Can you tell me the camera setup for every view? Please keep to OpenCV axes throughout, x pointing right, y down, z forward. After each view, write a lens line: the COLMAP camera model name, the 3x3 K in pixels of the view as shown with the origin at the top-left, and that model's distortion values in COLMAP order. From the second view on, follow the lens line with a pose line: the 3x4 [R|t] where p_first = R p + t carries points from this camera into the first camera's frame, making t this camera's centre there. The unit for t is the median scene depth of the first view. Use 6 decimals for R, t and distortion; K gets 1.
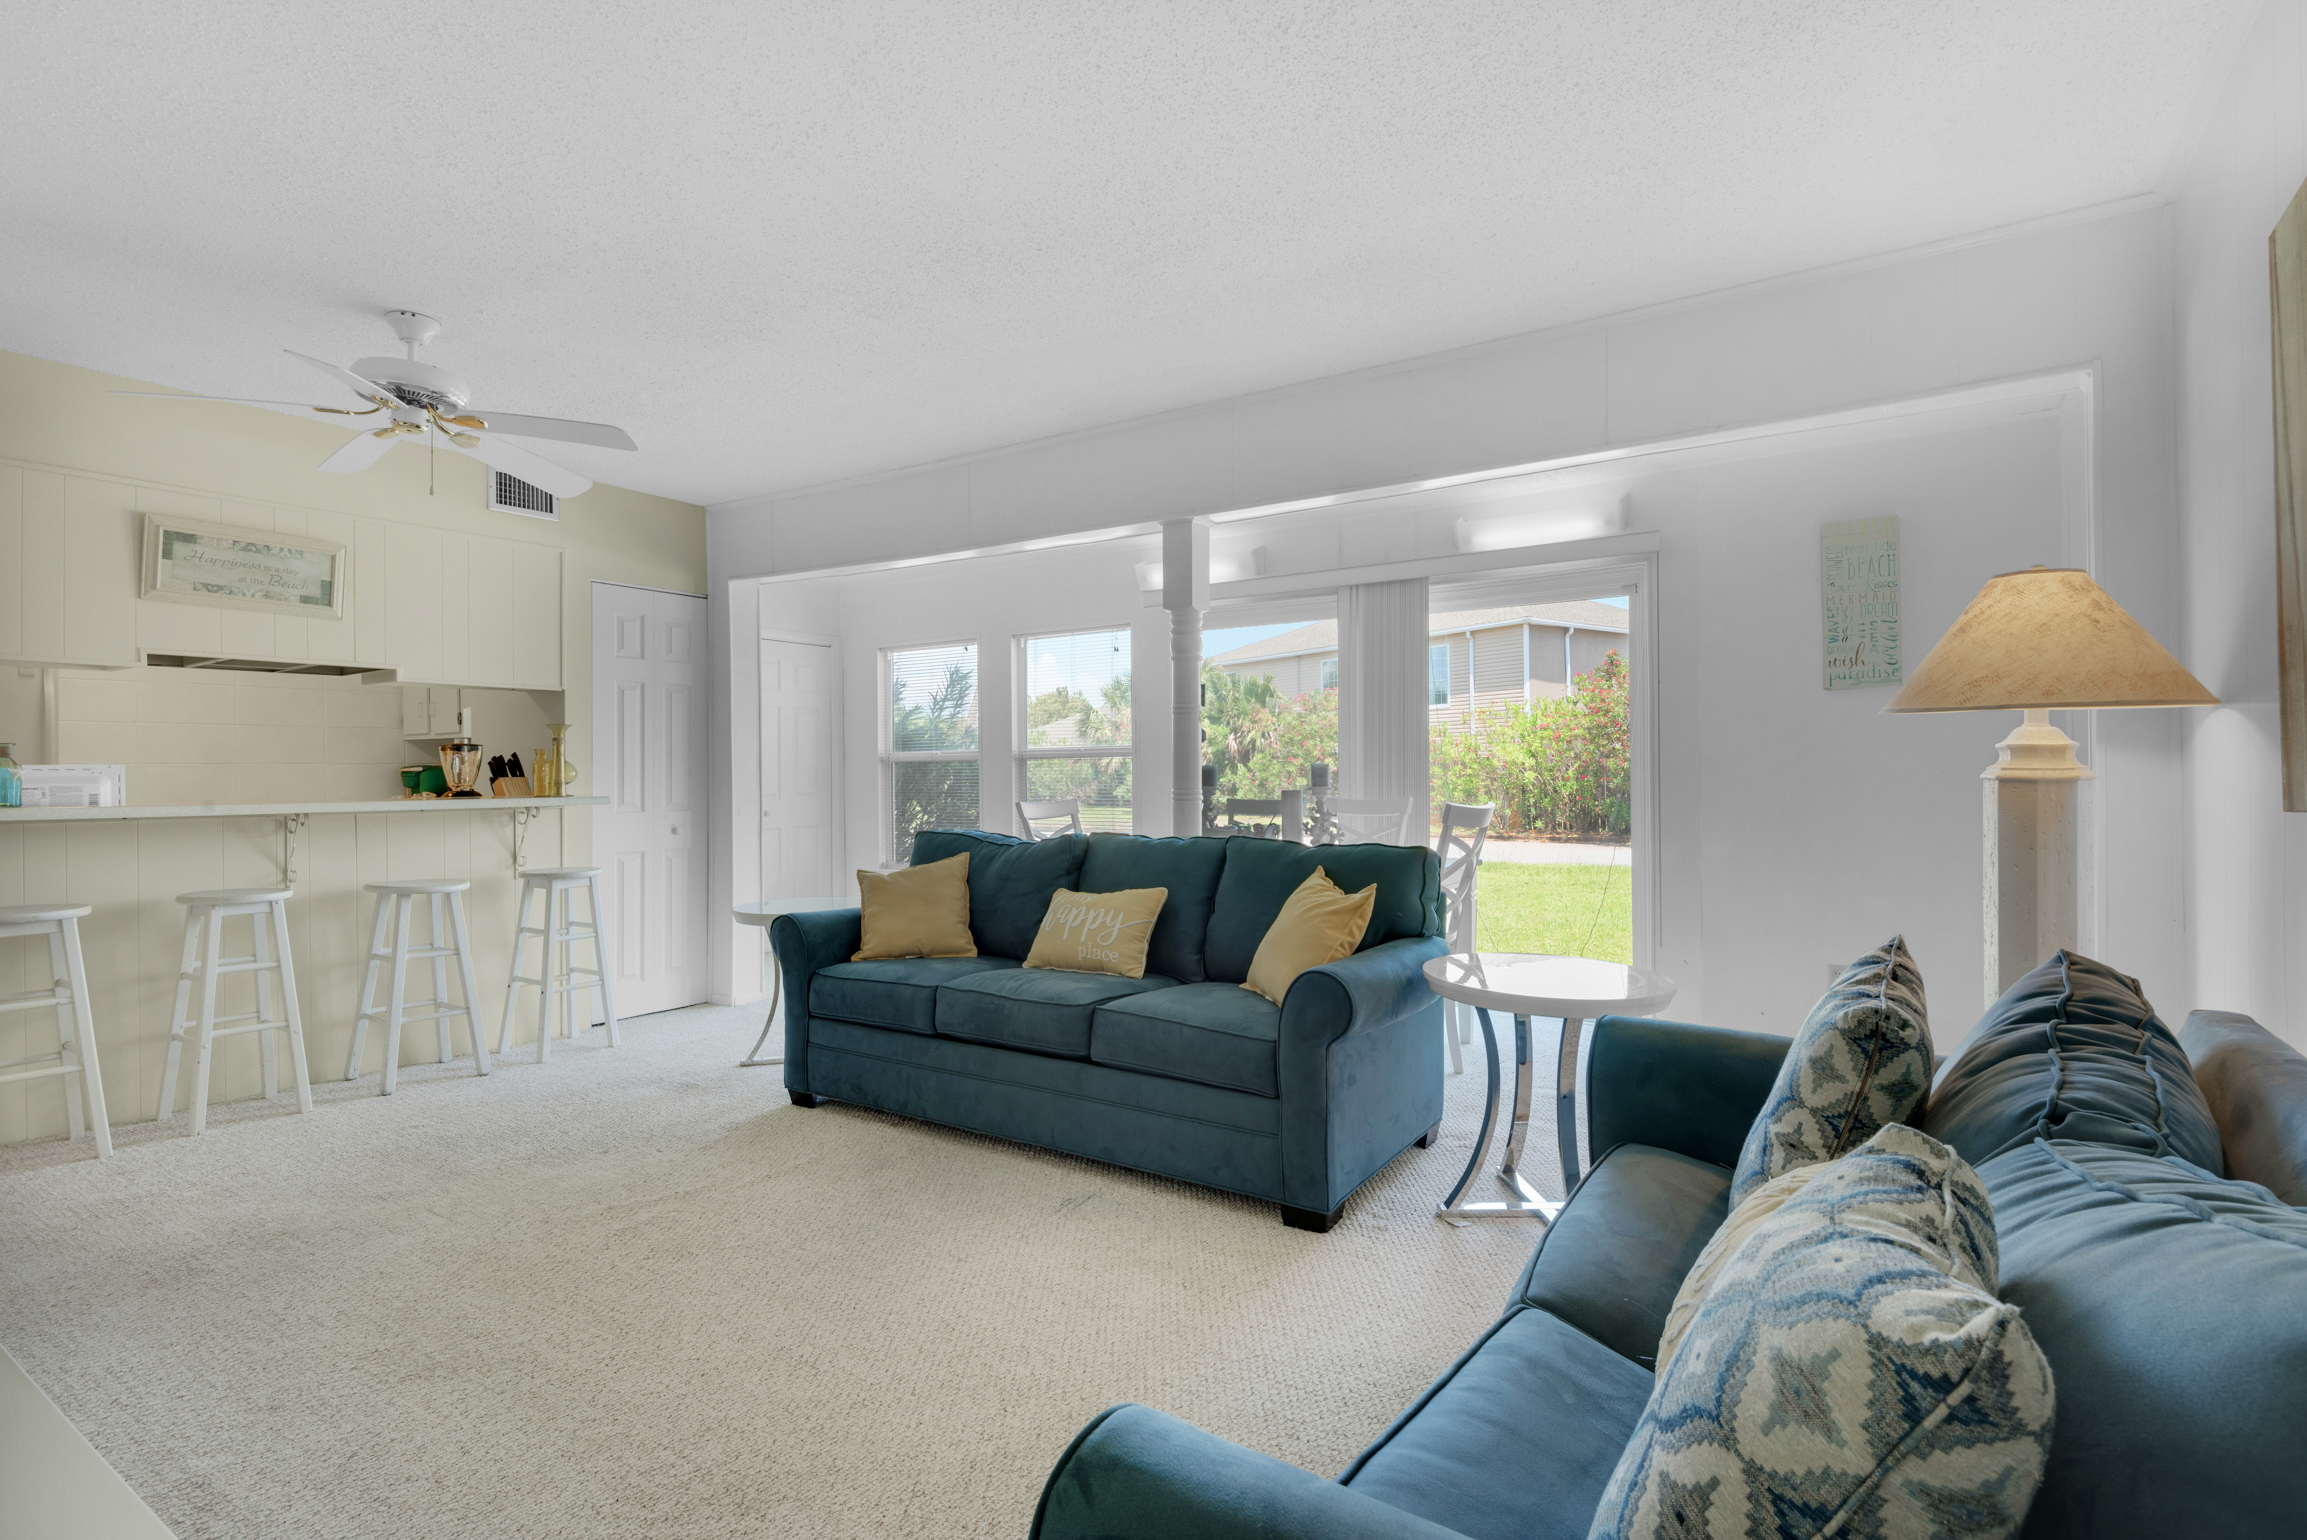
lens RADIAL K [[1121.9, 0, 1153.5], [0, 1121.9, 770.0], [0, 0, 1]] dist [-0.000925, -0.000464]
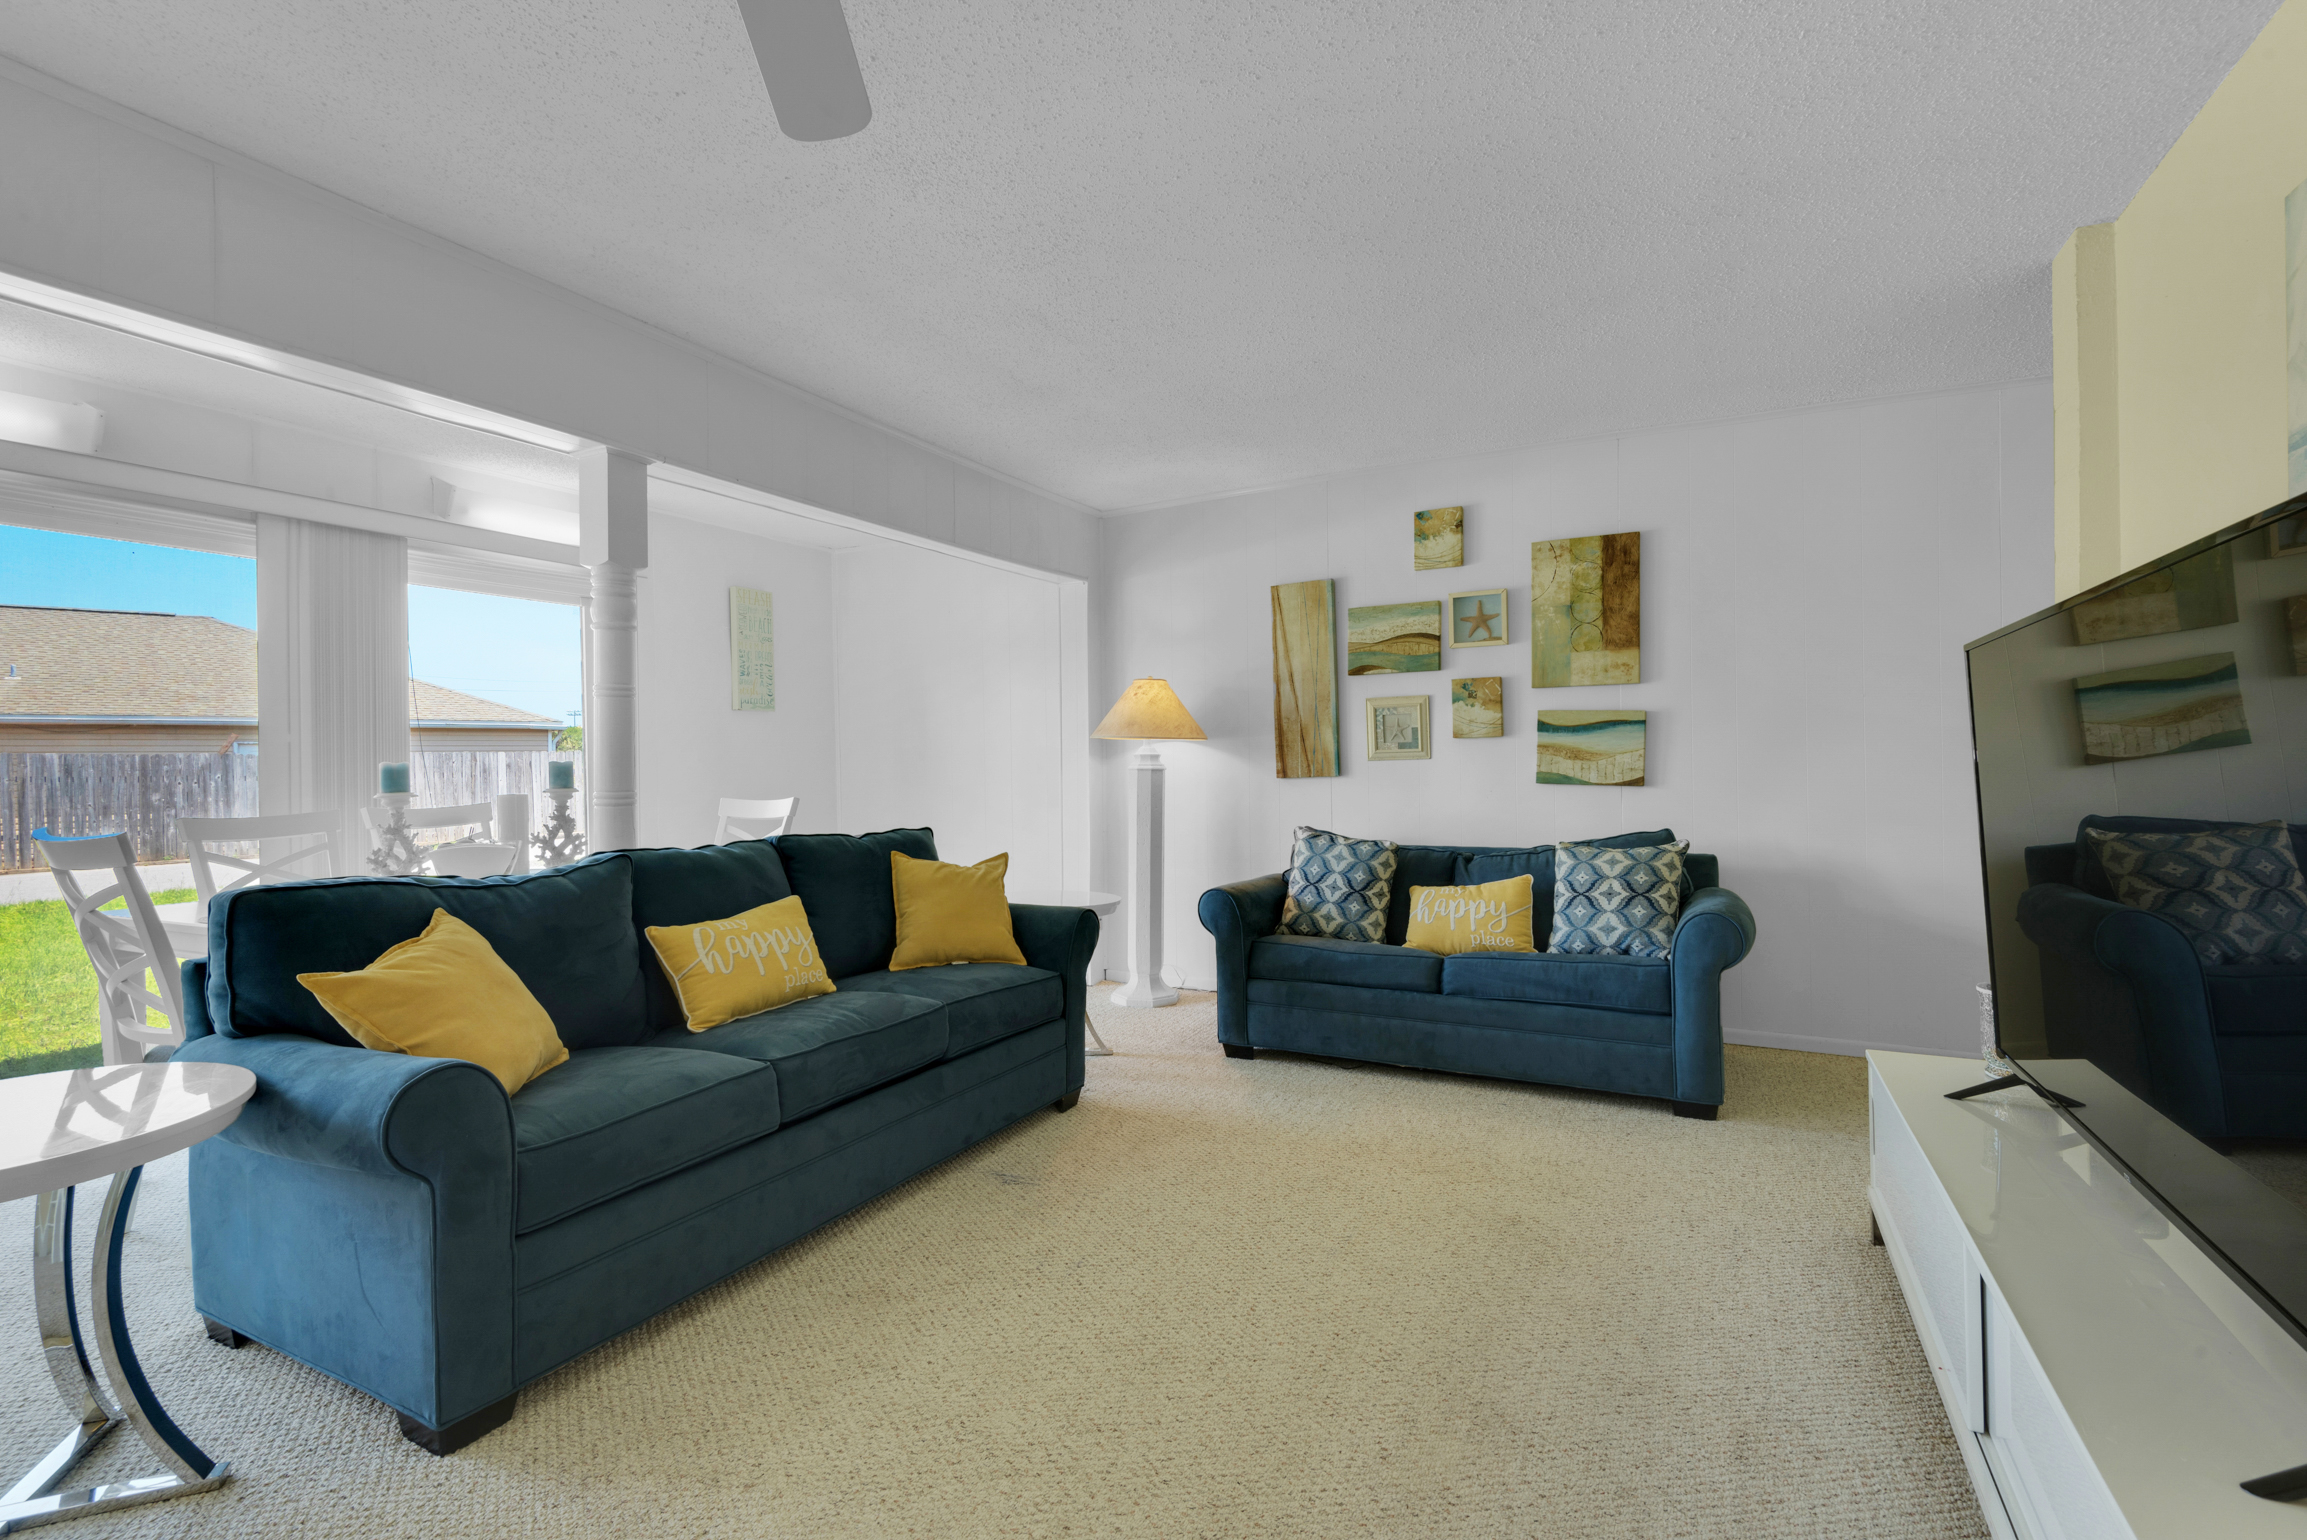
lens RADIAL K [[1041.9, 0, 1153.5], [0, 1041.9, 770.0], [0, 0, 1]] dist [0.002554, 0.000145]
pose [[-0.104542, 0.004776, 0.994509, -0.761150], [0.009853, 0.999944, -0.003766, 0.009453], [-0.994472, 0.009405, -0.104583, 0.708260]]
